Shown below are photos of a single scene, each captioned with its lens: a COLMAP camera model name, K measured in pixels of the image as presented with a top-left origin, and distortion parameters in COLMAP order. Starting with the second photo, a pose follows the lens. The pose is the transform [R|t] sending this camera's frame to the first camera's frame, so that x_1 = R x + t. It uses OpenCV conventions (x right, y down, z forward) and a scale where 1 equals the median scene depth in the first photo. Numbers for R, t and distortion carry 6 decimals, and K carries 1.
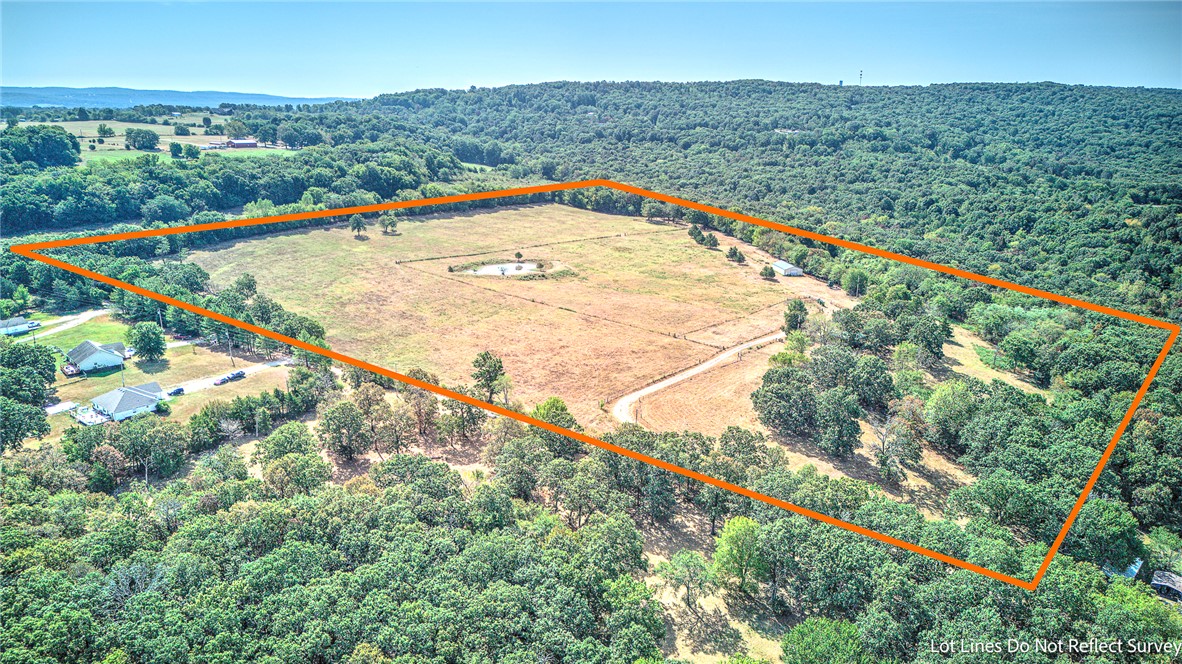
lens RADIAL K [[810.6, 0, 595.3], [0, 810.6, 335.2], [0, 0, 1]] dist [0.027556, -0.026327]
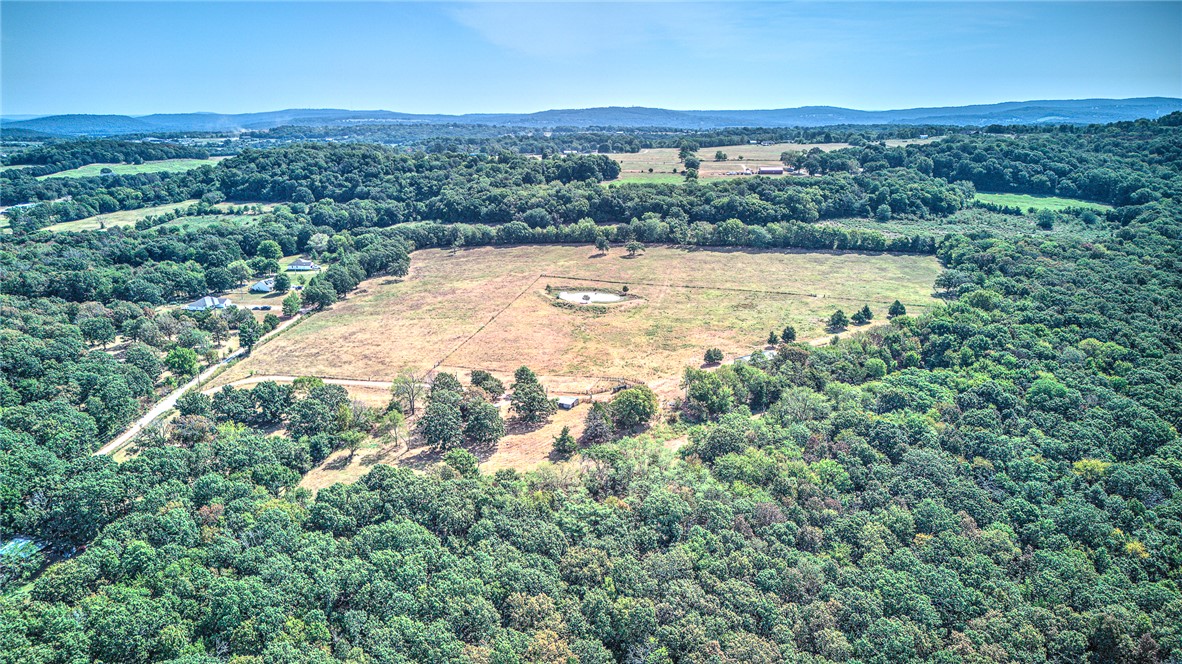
lens RADIAL K [[810.6, 0, 596.0], [0, 810.6, 325.3], [0, 0, 1]] dist [0.027556, -0.026327]
pose [[0.429354, 0.212306, -0.877828, 0.681977], [-0.229504, 0.965718, 0.121310, -0.139158], [0.873489, 0.149380, 0.463360, 0.371803]]
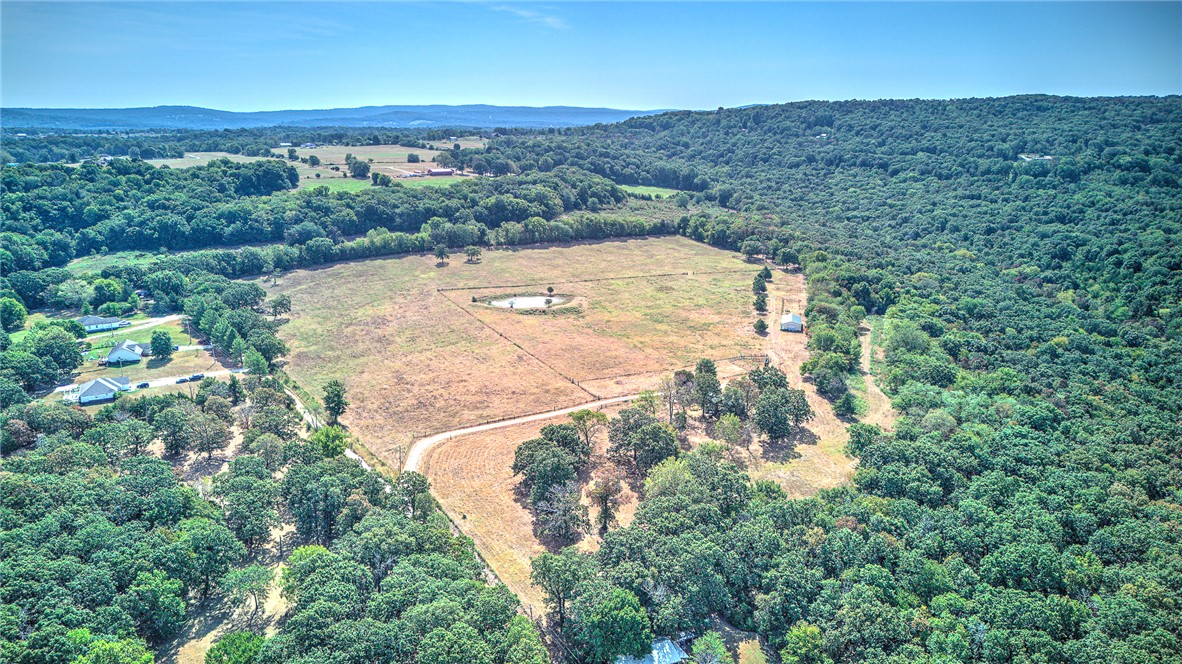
lens RADIAL K [[810.6, 0, 600.3], [0, 810.6, 339.8], [0, 0, 1]] dist [0.027556, -0.026327]
pose [[0.926547, 0.091595, -0.364857, 0.298578], [-0.093052, 0.995568, 0.013627, -0.041627], [0.364488, 0.021325, 0.930964, 0.002669]]
